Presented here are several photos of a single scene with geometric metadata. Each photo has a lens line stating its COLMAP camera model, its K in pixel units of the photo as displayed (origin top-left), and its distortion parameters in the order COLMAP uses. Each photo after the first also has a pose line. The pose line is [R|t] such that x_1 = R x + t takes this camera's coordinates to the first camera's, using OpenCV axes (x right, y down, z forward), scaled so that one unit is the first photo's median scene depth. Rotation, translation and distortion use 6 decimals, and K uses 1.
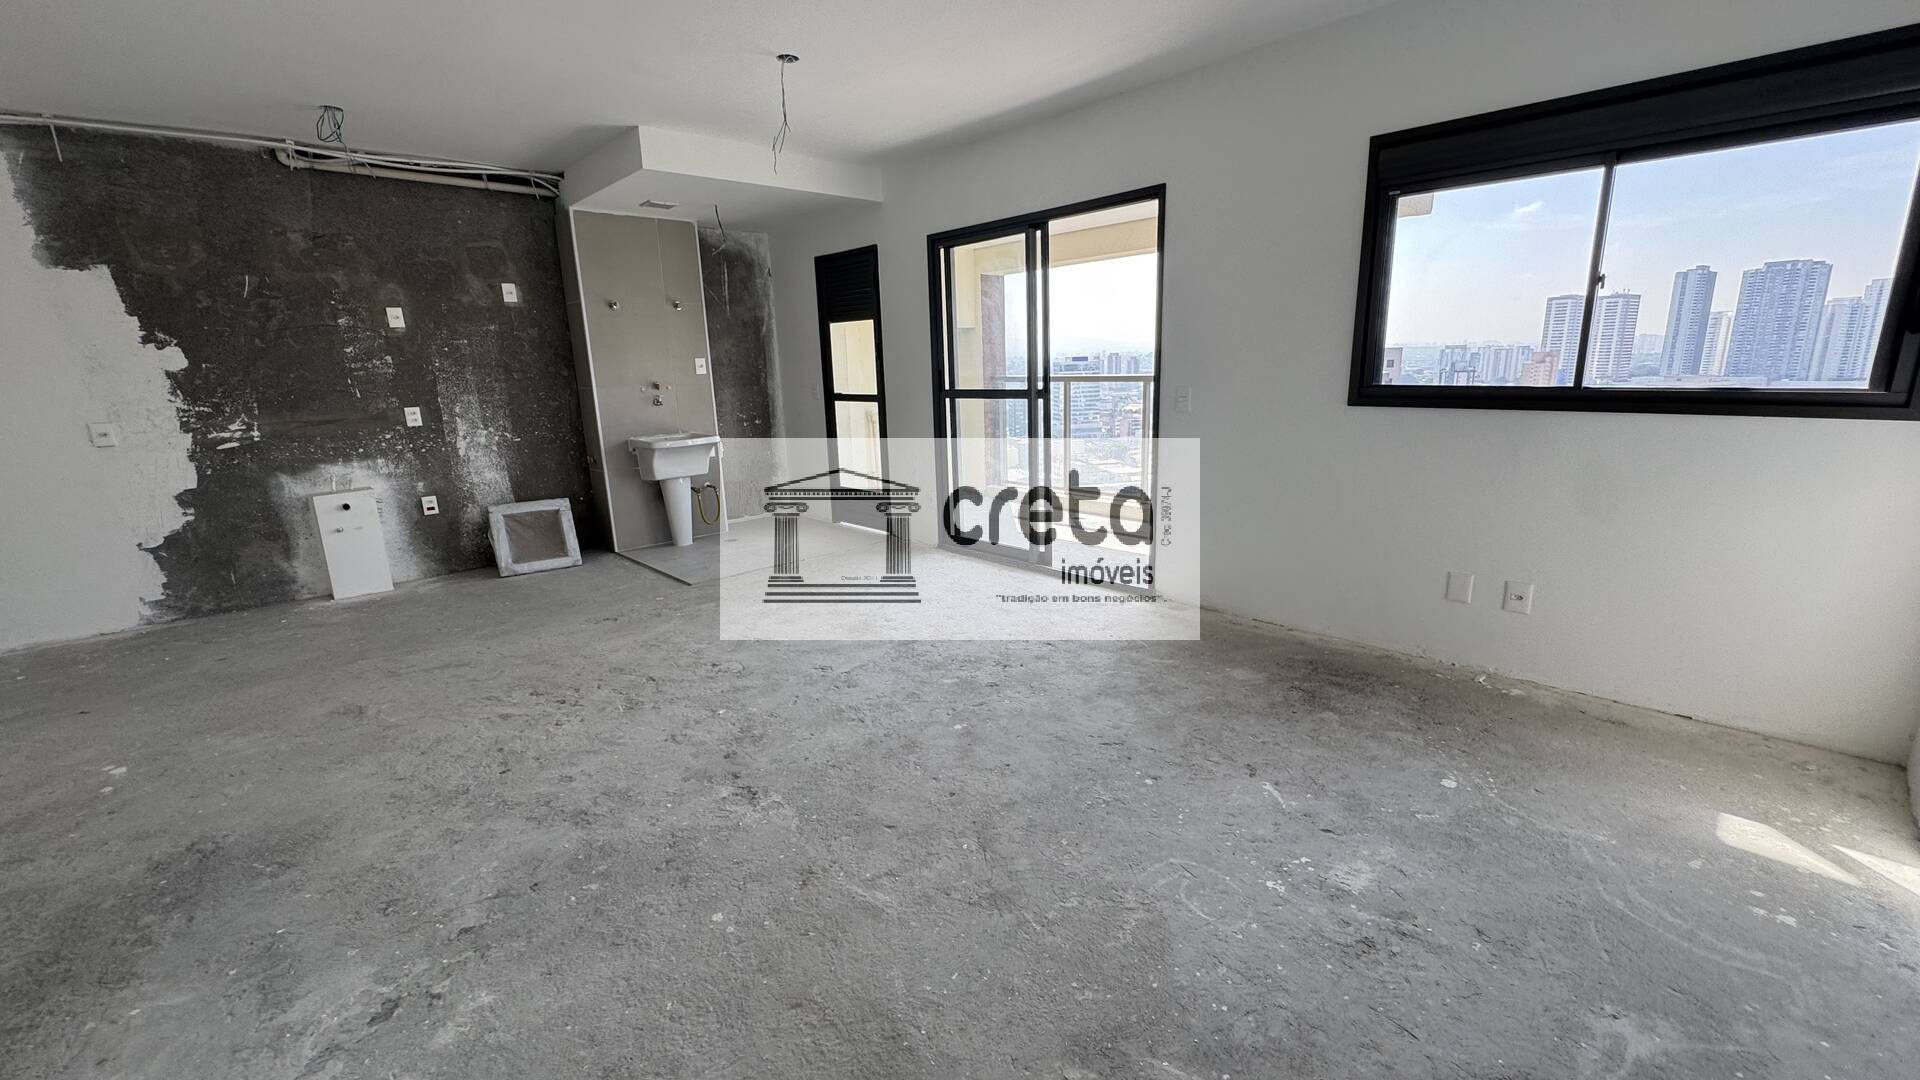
lens RADIAL K [[767.0, 0, 959.6], [0, 767.0, 541.3], [0, 0, 1]] dist [-0.000987, -0.000177]
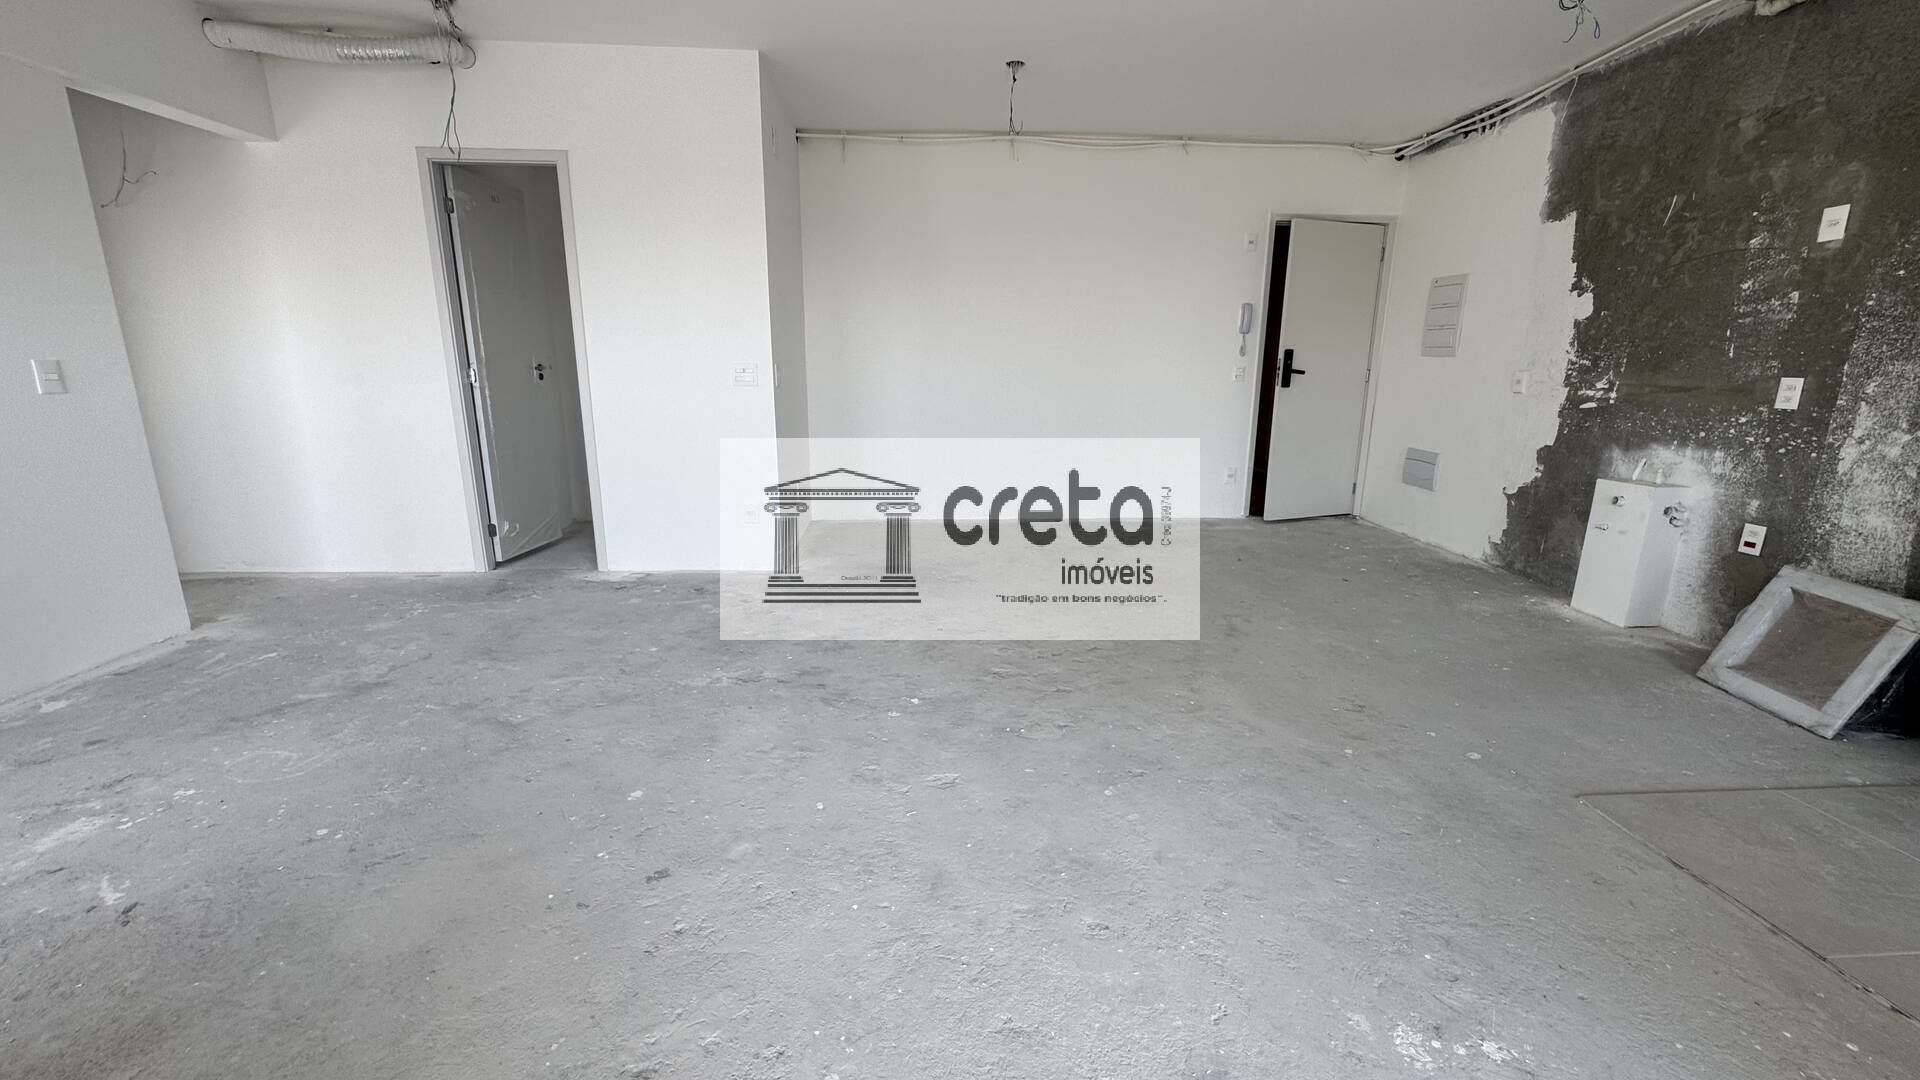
lens RADIAL K [[767.0, 0, 959.6], [0, 767.0, 541.3], [0, 0, 1]] dist [-0.000987, -0.000177]
pose [[-0.637543, 0.204289, -0.742836, 0.194748], [-0.165896, 0.905180, 0.391316, -0.209686], [0.752341, 0.372714, -0.543200, 0.999298]]
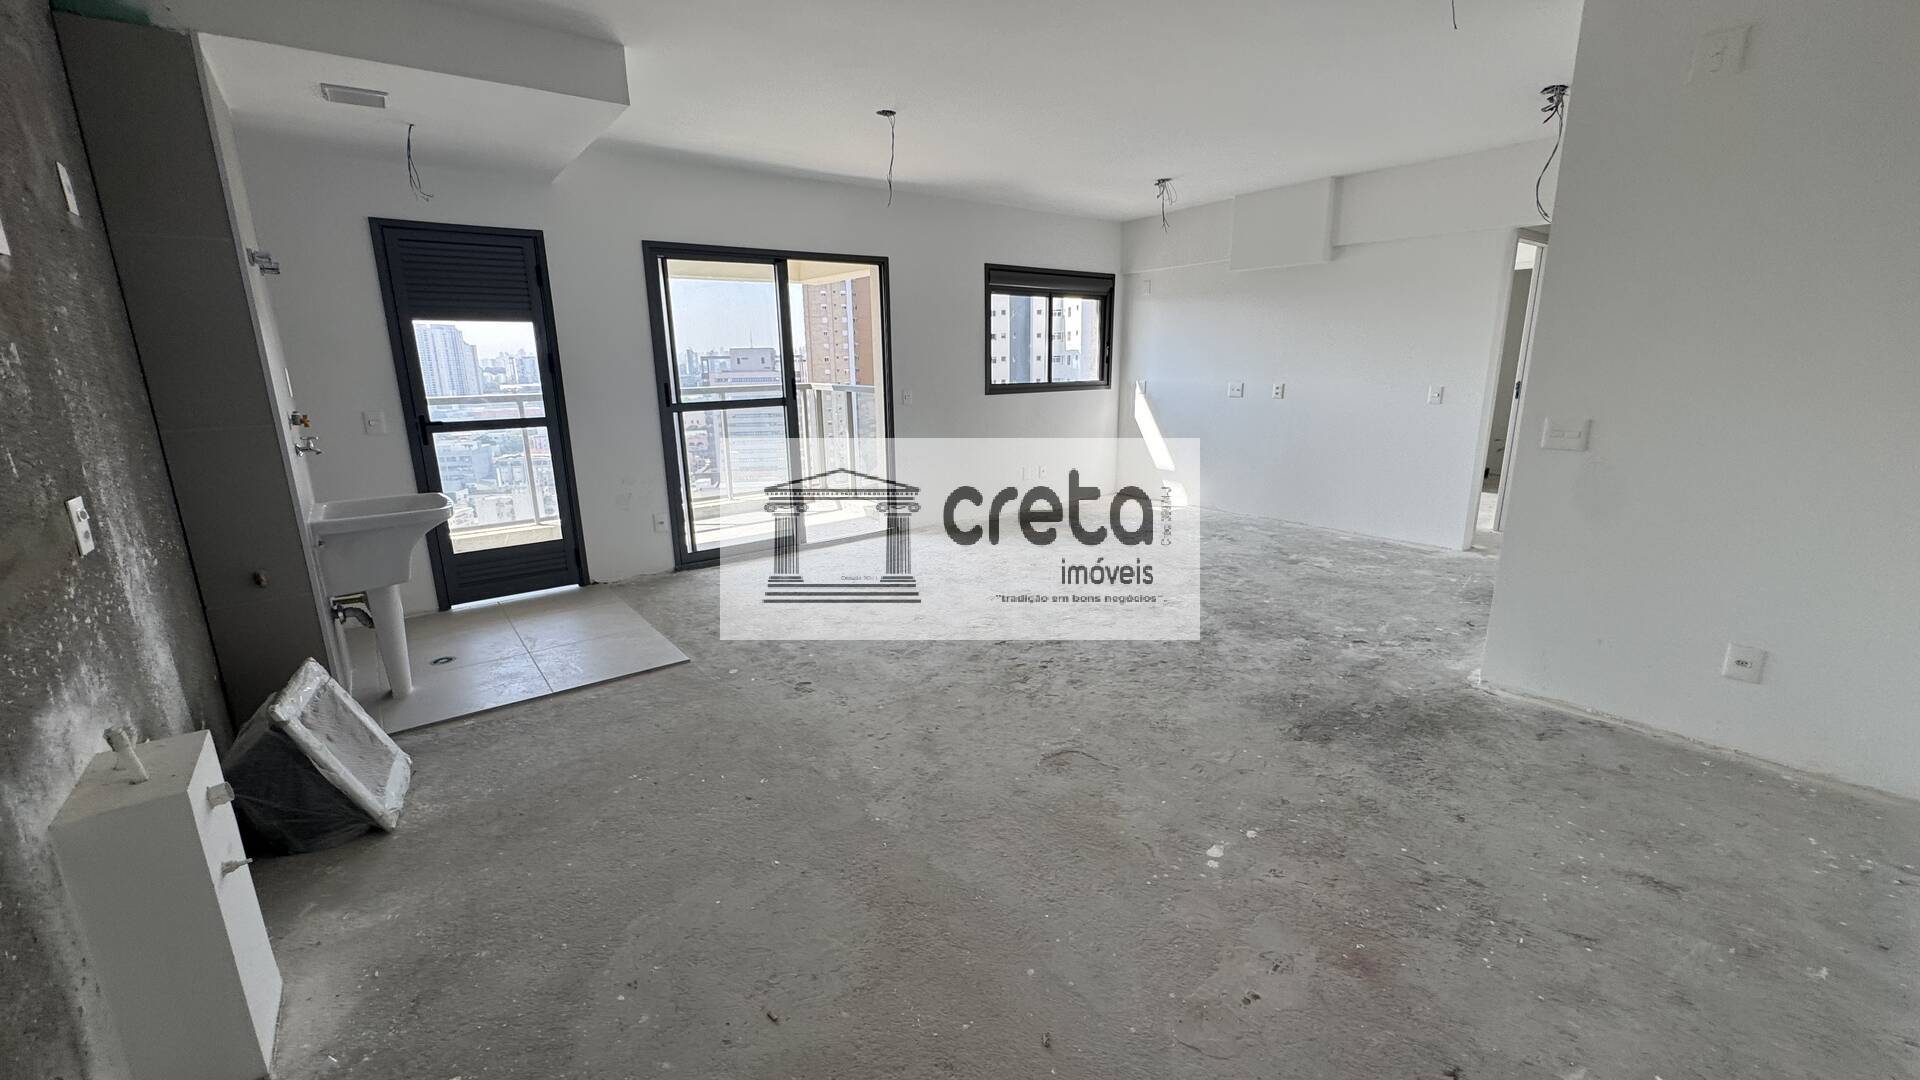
lens RADIAL K [[767.0, 0, 959.6], [0, 767.0, 541.3], [0, 0, 1]] dist [-0.000987, -0.000177]
pose [[0.095065, -0.205518, 0.974025, -1.138558], [0.240666, 0.954176, 0.177841, -0.140003], [-0.965941, 0.217508, 0.140170, 0.661563]]
